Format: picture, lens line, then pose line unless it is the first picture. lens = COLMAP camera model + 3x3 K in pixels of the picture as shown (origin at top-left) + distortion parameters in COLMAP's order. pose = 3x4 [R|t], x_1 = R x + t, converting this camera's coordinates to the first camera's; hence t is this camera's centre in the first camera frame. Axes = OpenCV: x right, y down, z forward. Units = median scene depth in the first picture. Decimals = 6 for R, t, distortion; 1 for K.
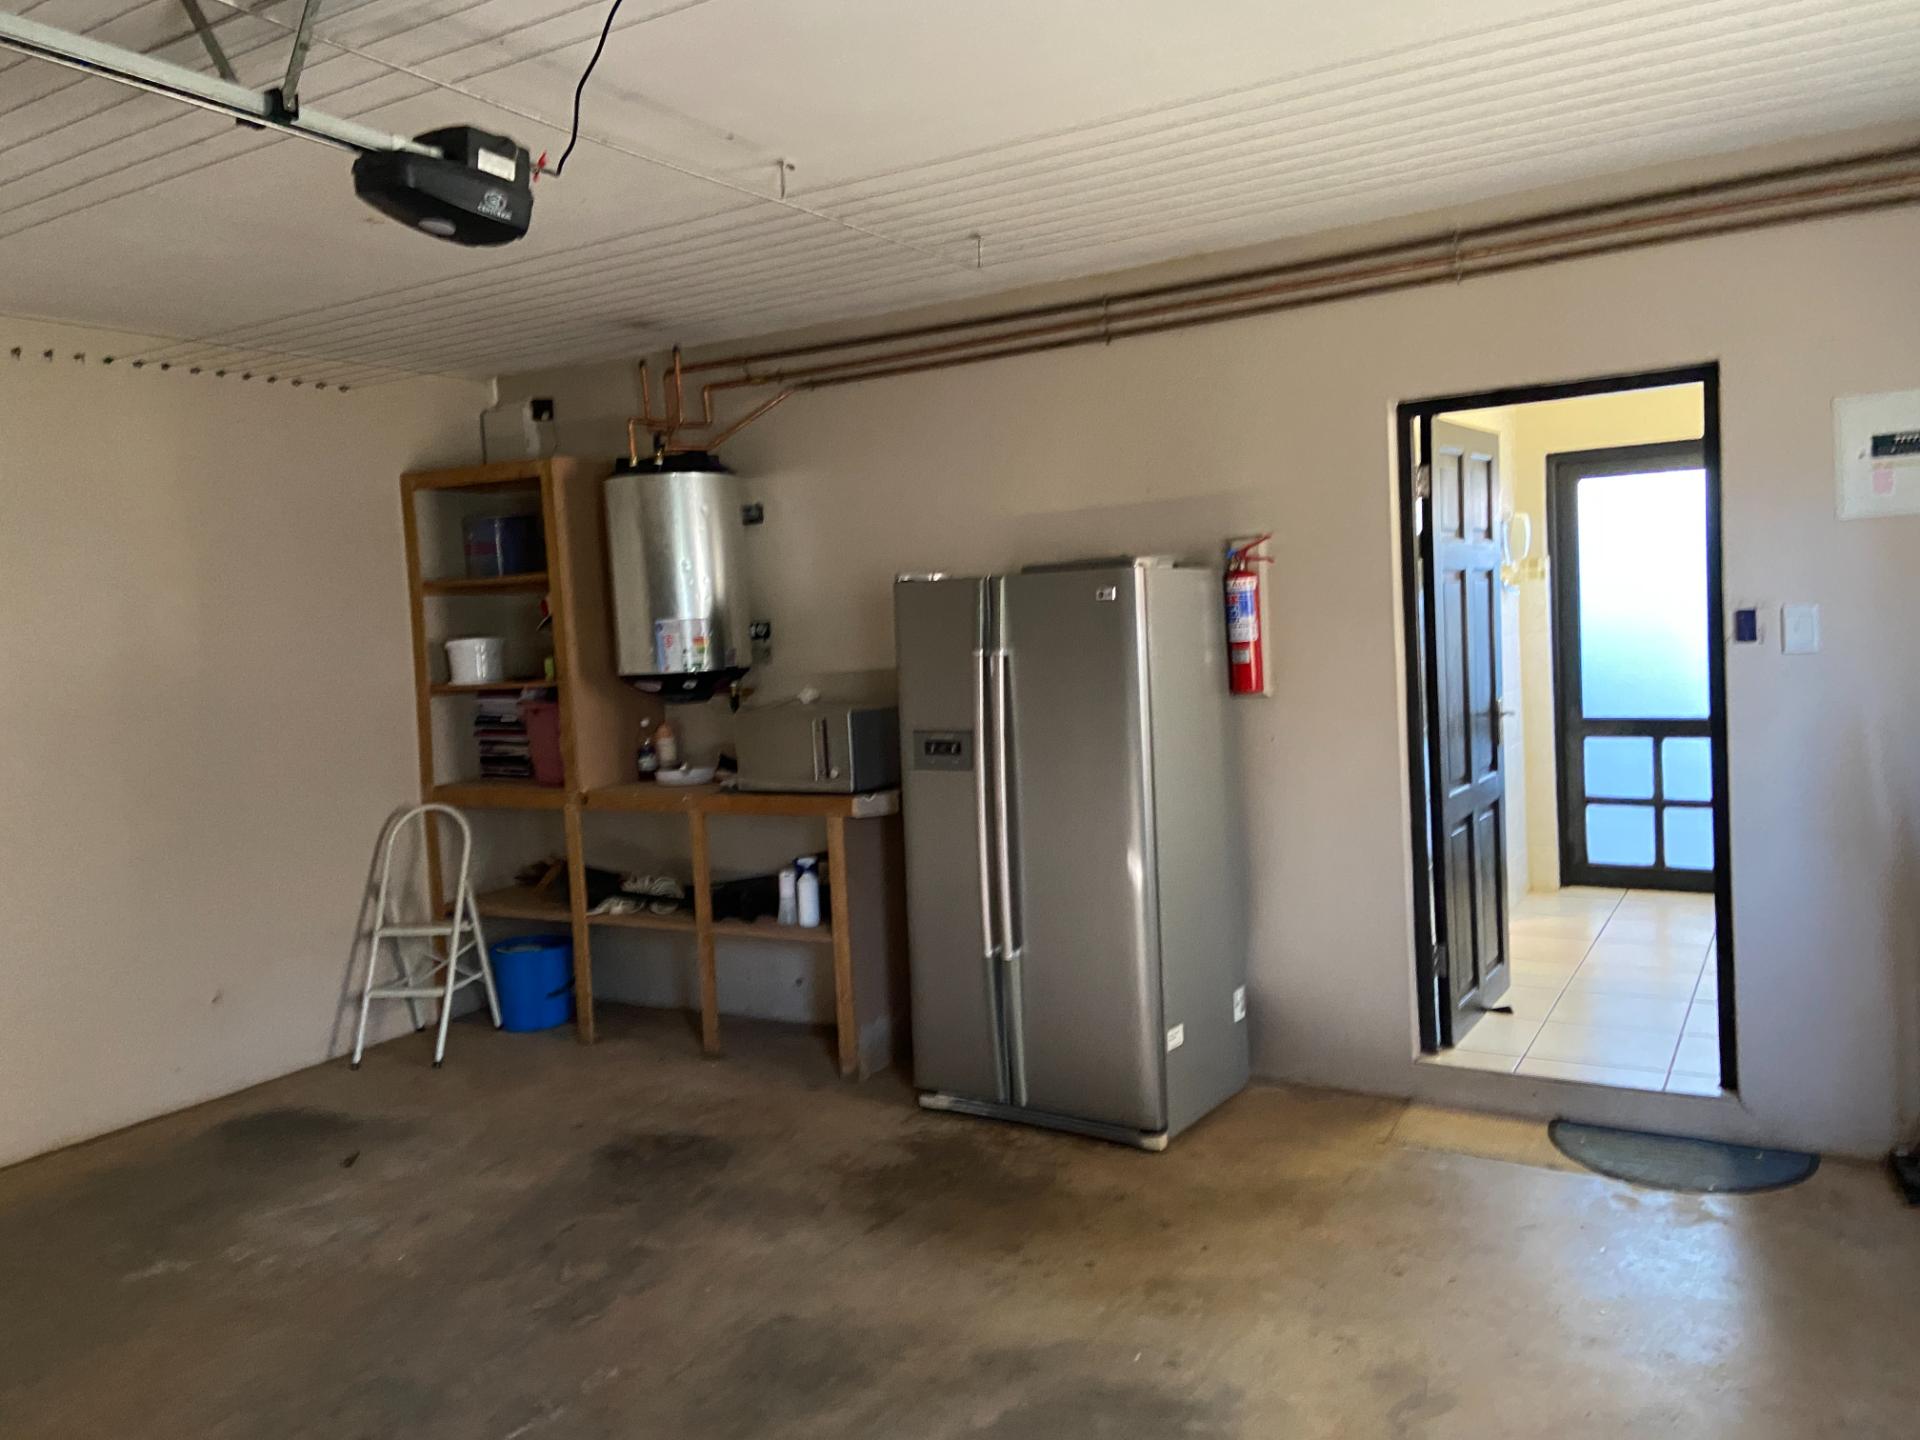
lens RADIAL K [[1453.8, 0, 963.6], [0, 1453.8, 719.6], [0, 0, 1]] dist [0.101318, -0.128842]
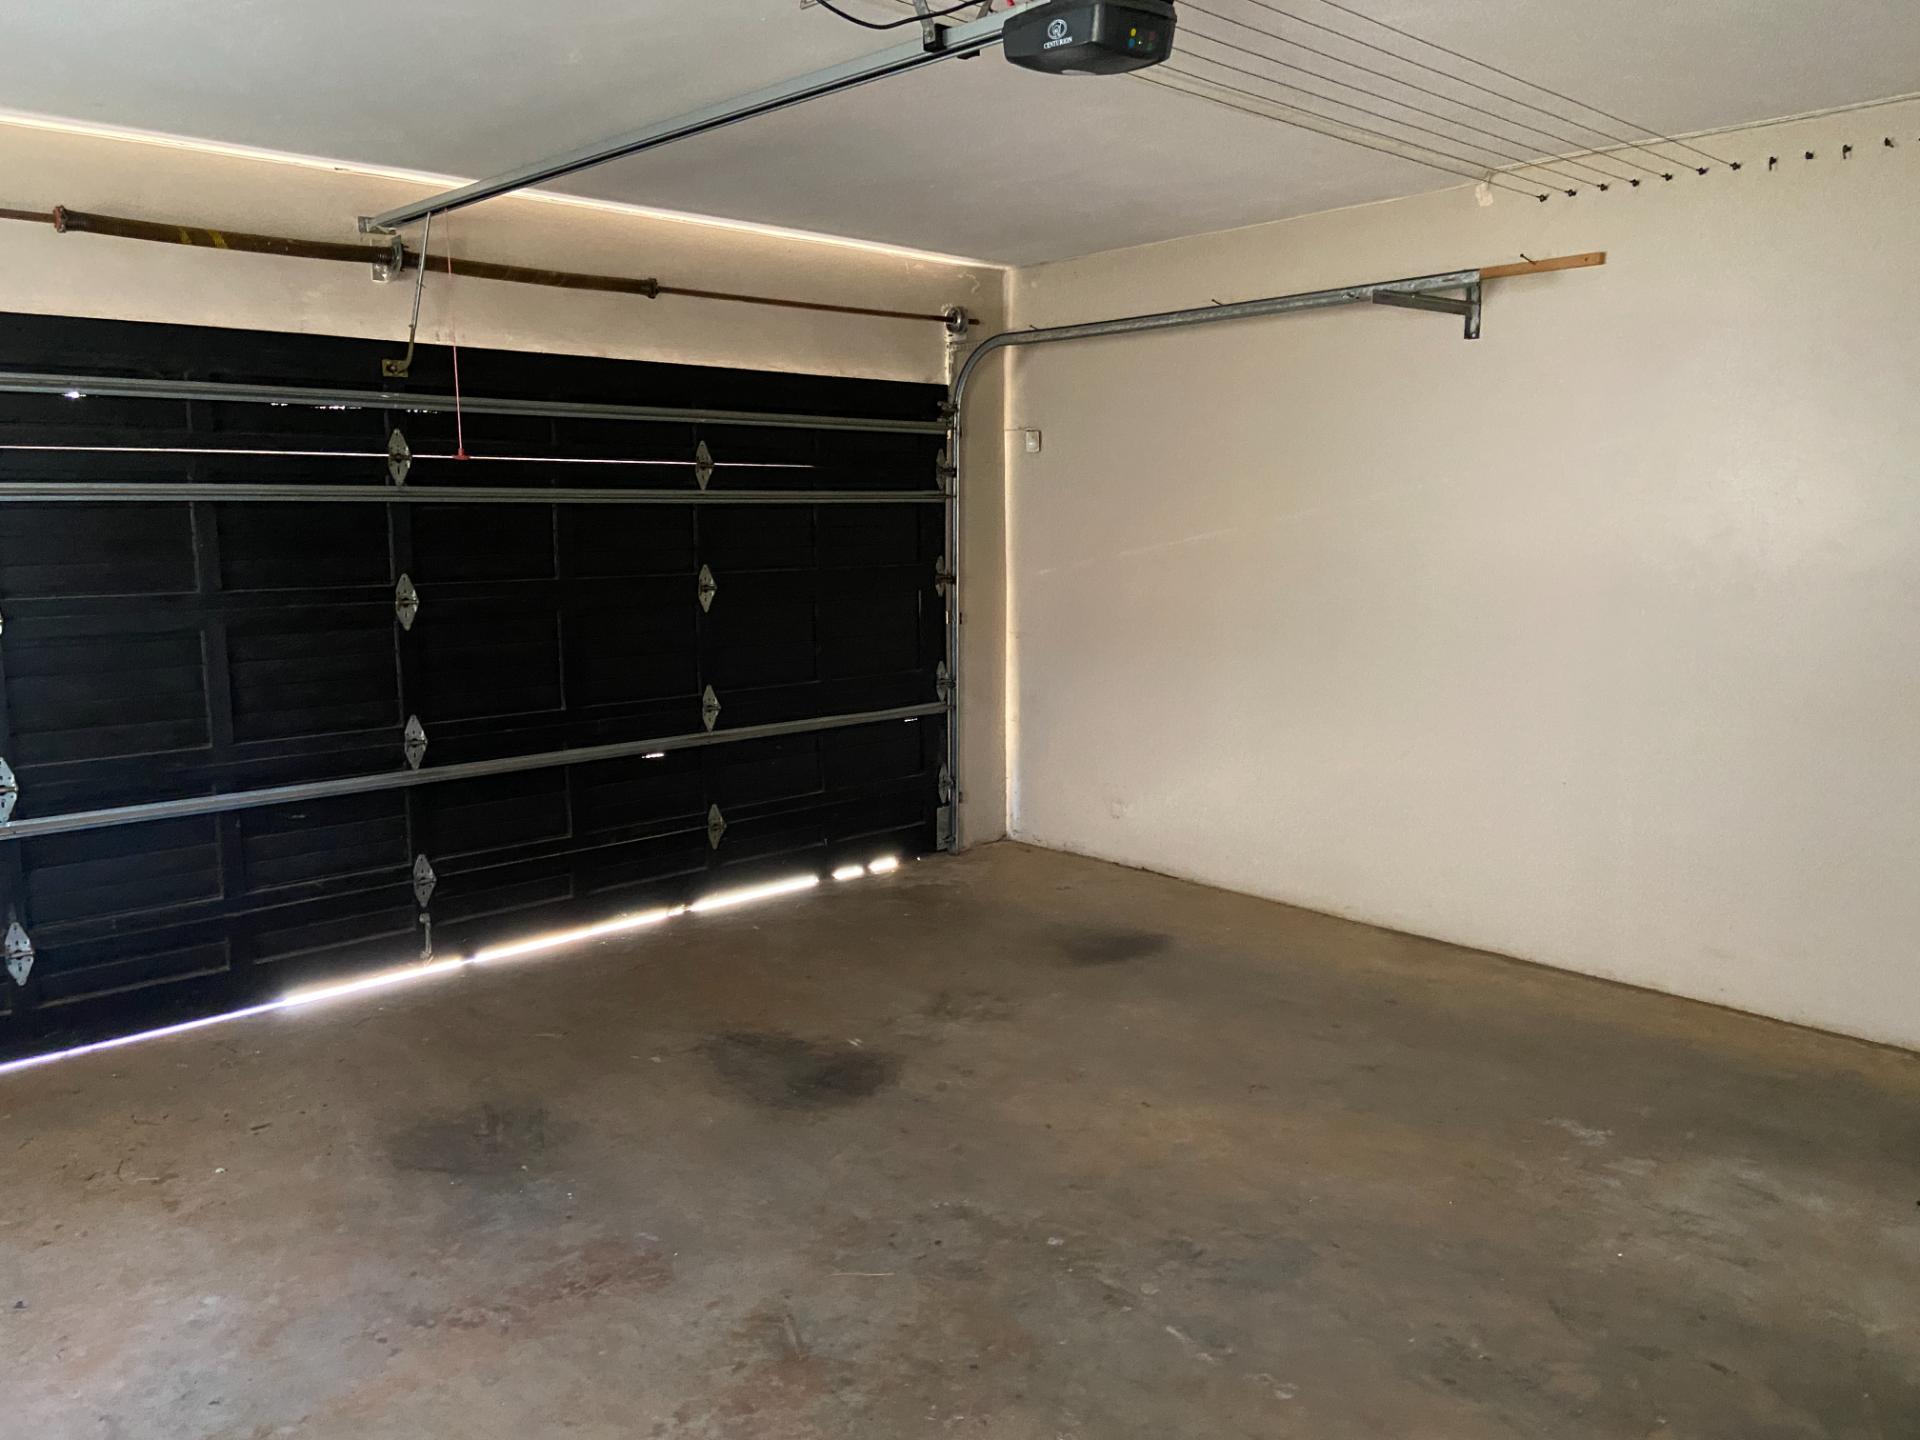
lens RADIAL K [[1453.8, 0, 970.8], [0, 1453.8, 702.8], [0, 0, 1]] dist [0.101318, -0.128842]
pose [[-0.259942, 0.190605, -0.946626, 0.439417], [-0.052504, 0.976085, 0.210954, -0.094474], [0.964196, 0.104538, -0.243718, 0.811889]]
